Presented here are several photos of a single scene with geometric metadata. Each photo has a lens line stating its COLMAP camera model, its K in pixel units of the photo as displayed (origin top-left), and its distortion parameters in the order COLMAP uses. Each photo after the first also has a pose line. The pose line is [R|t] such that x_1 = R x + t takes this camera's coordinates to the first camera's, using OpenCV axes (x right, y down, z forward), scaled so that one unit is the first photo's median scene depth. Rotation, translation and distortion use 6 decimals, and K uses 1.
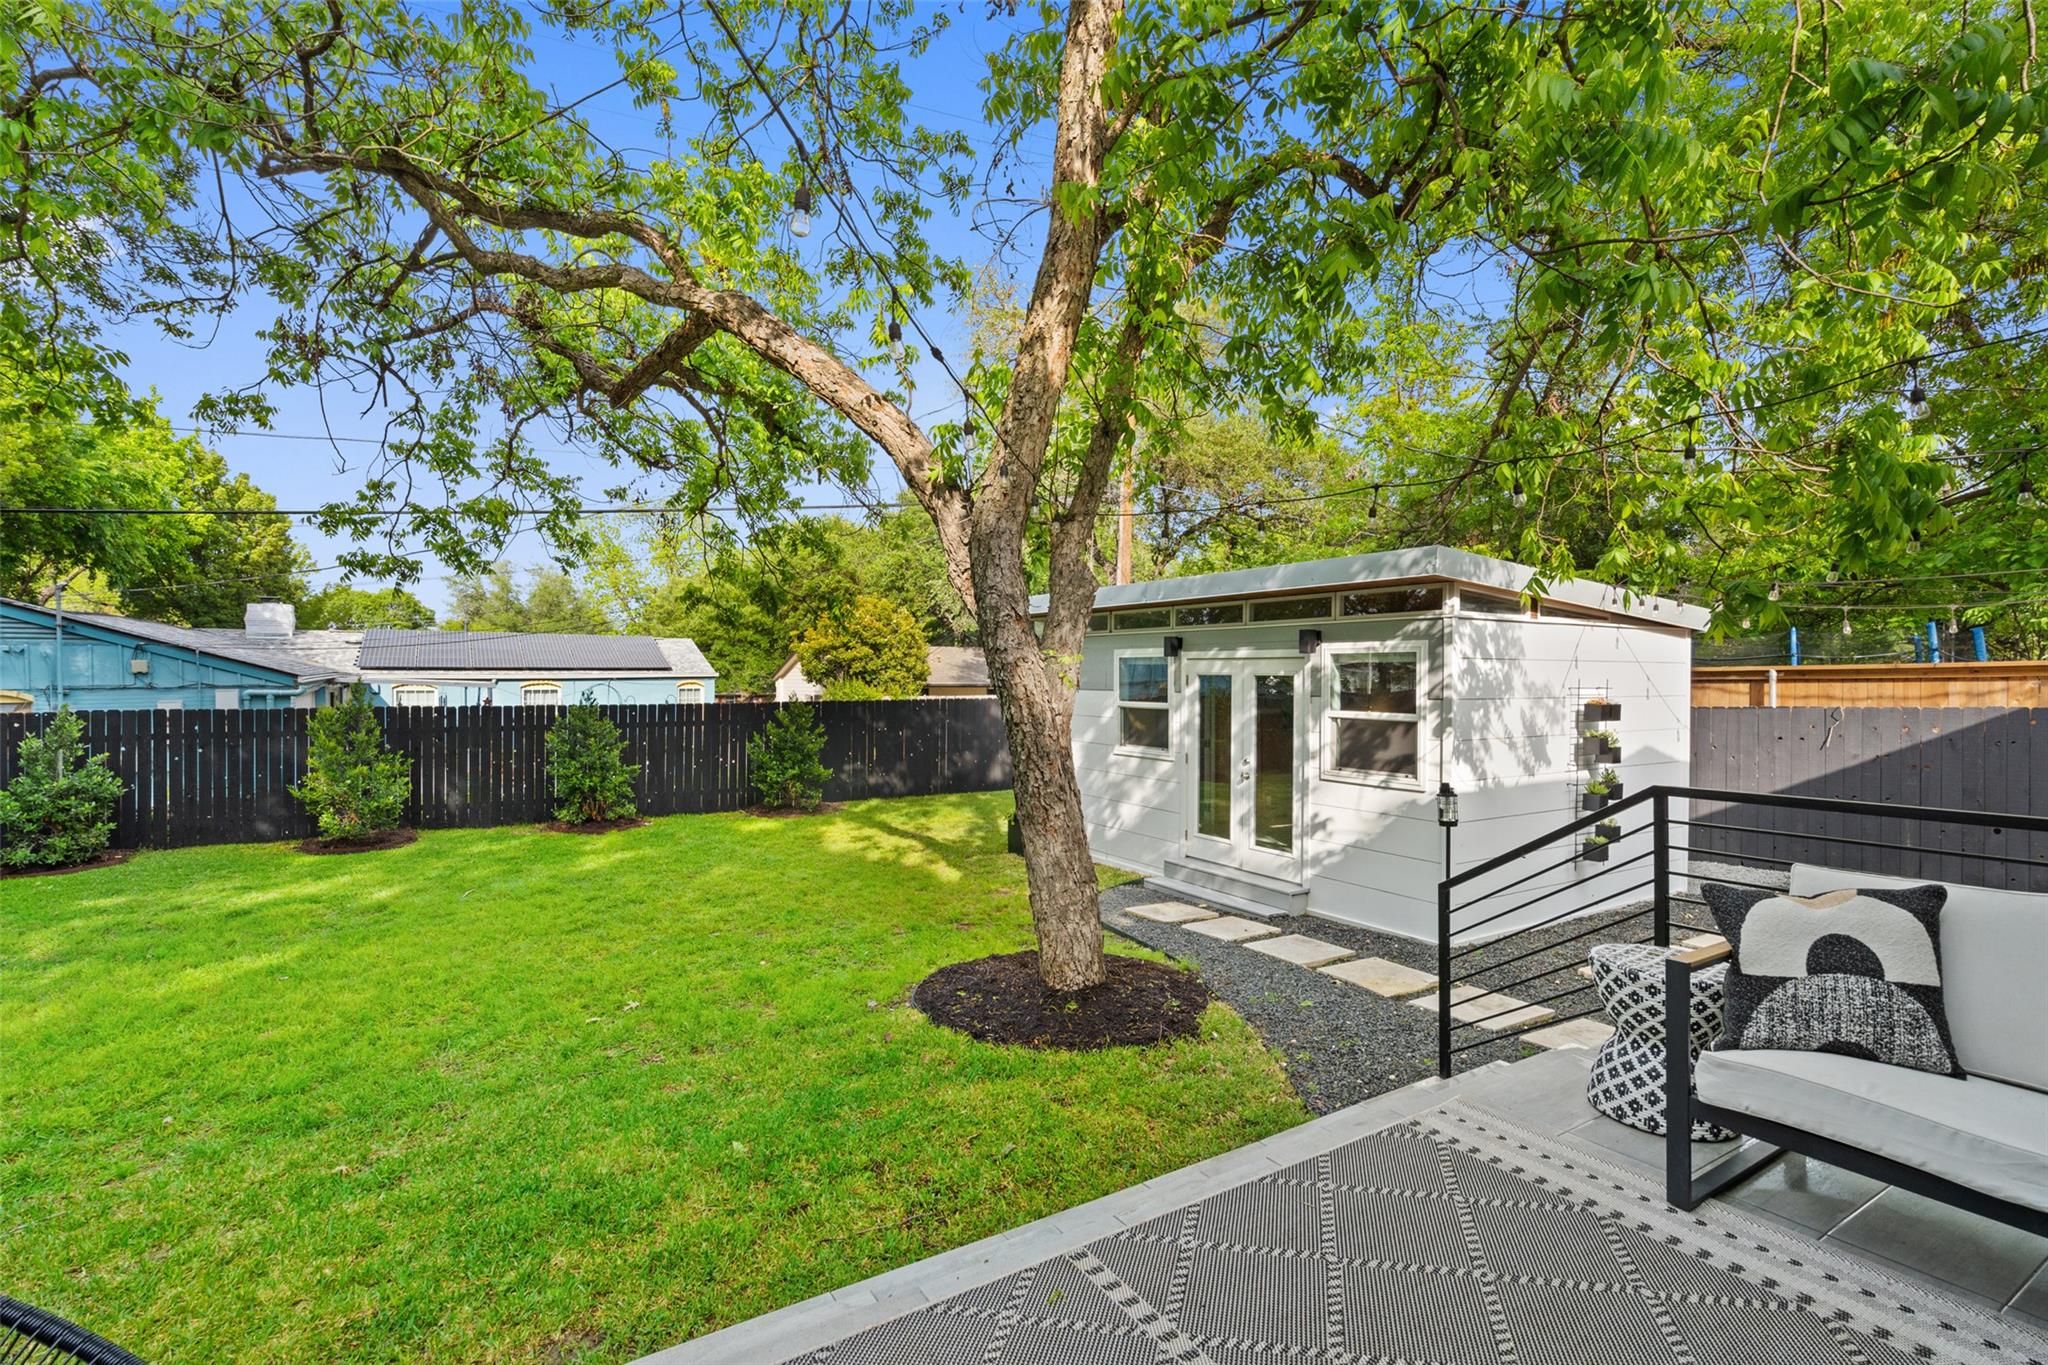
lens RADIAL K [[962.7, 0, 1028.7], [0, 962.7, 693.7], [0, 0, 1]] dist [0.000882, 0.000063]
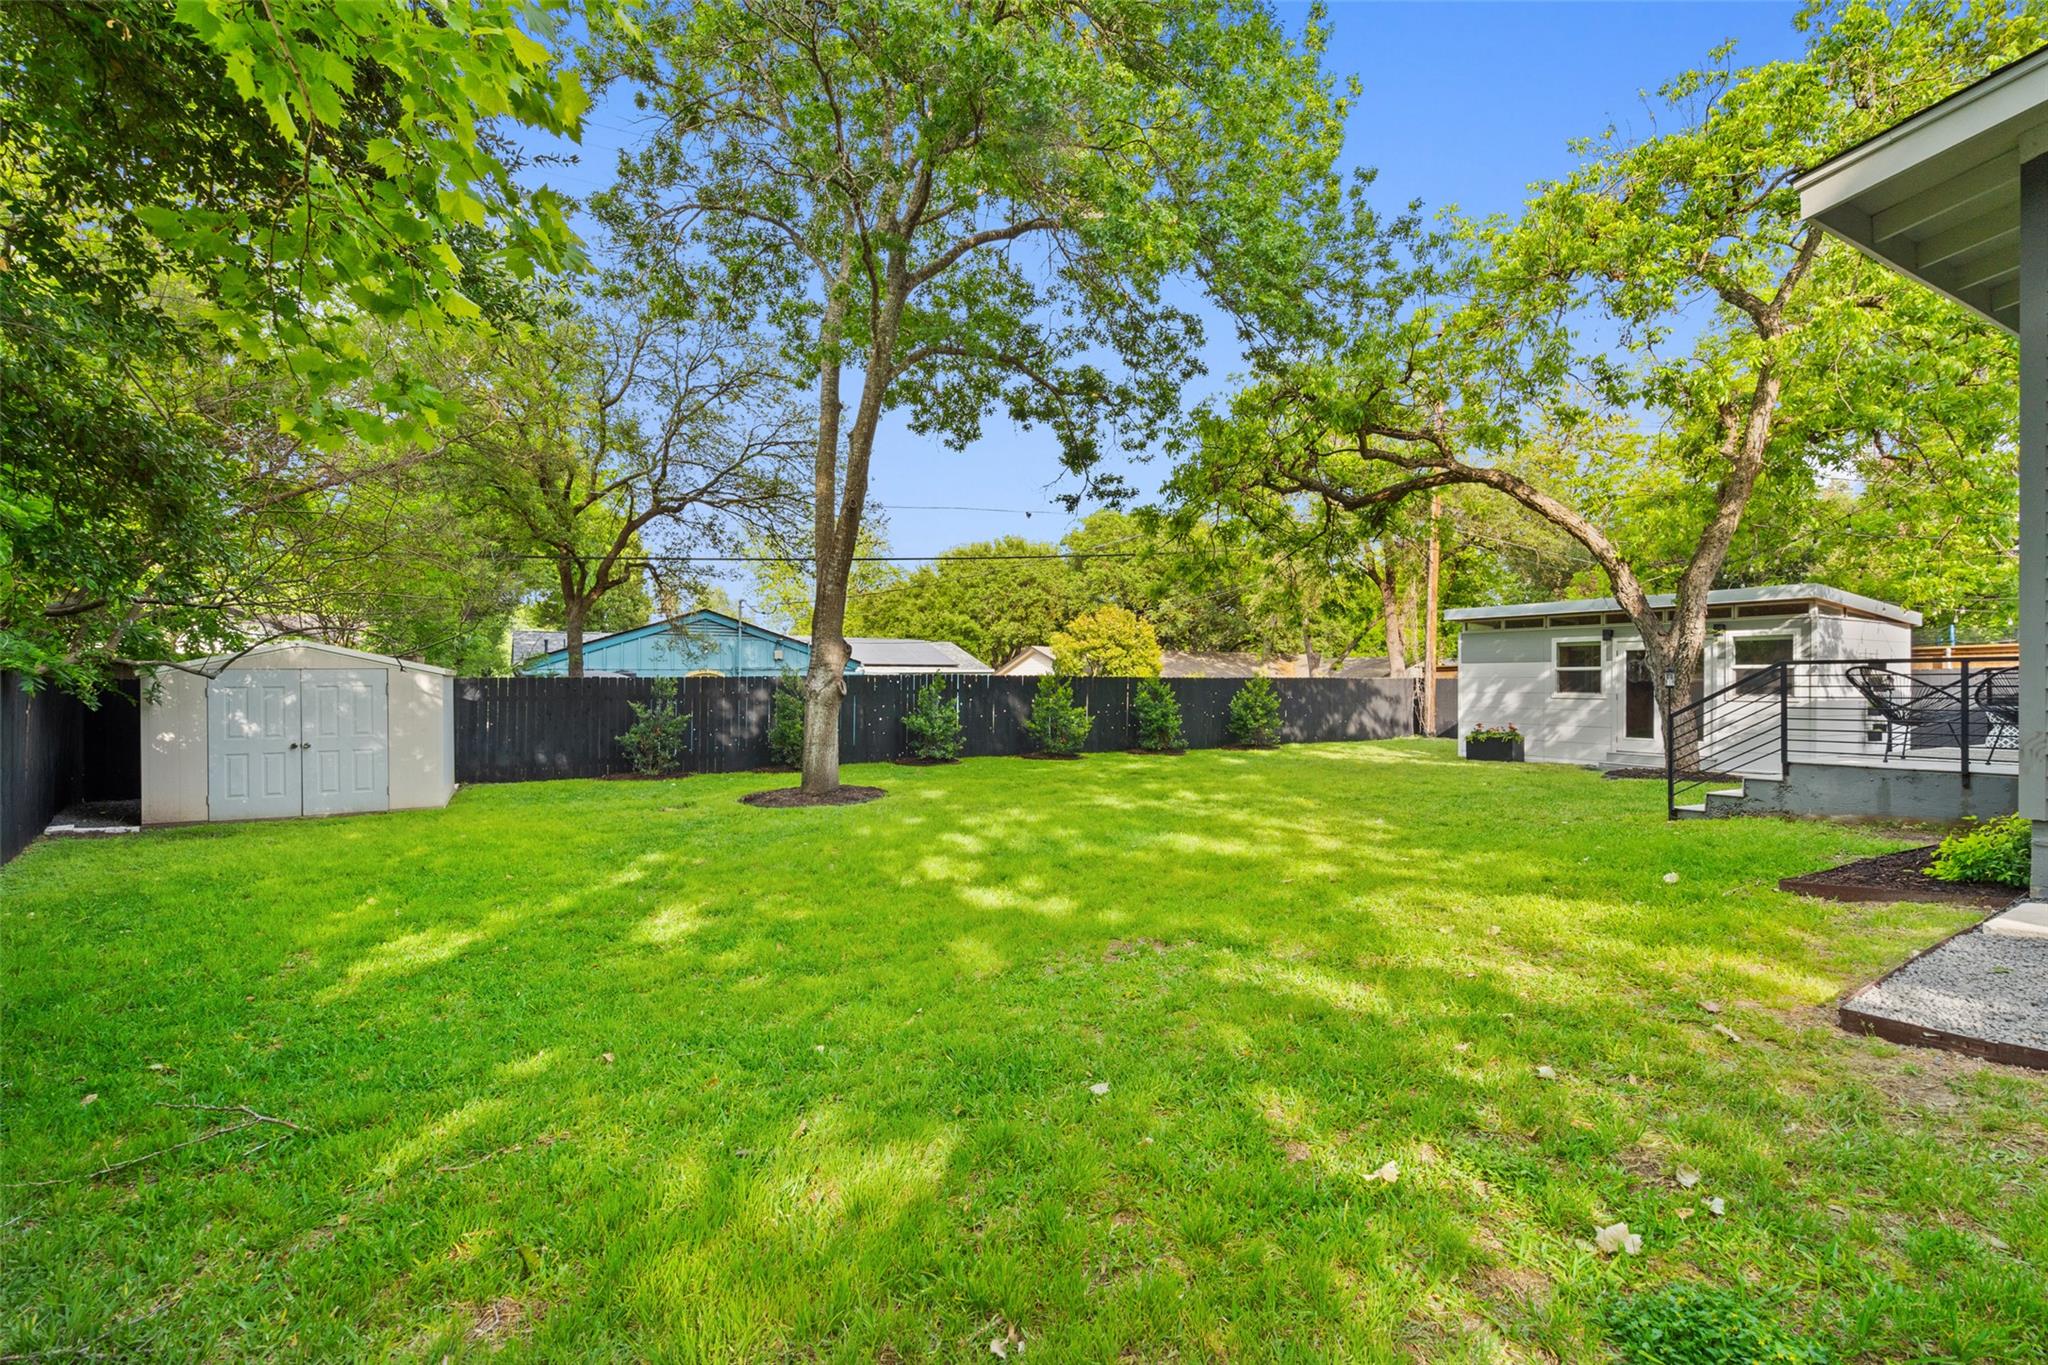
lens RADIAL K [[962.7, 0, 1012.0], [0, 962.7, 688.4], [0, 0, 1]] dist [0.000882, 0.000063]
pose [[0.999396, 0.001427, -0.034728, -1.008166], [-0.001998, 0.999863, -0.016409, 0.093146], [0.034700, 0.016469, 0.999262, -0.937093]]
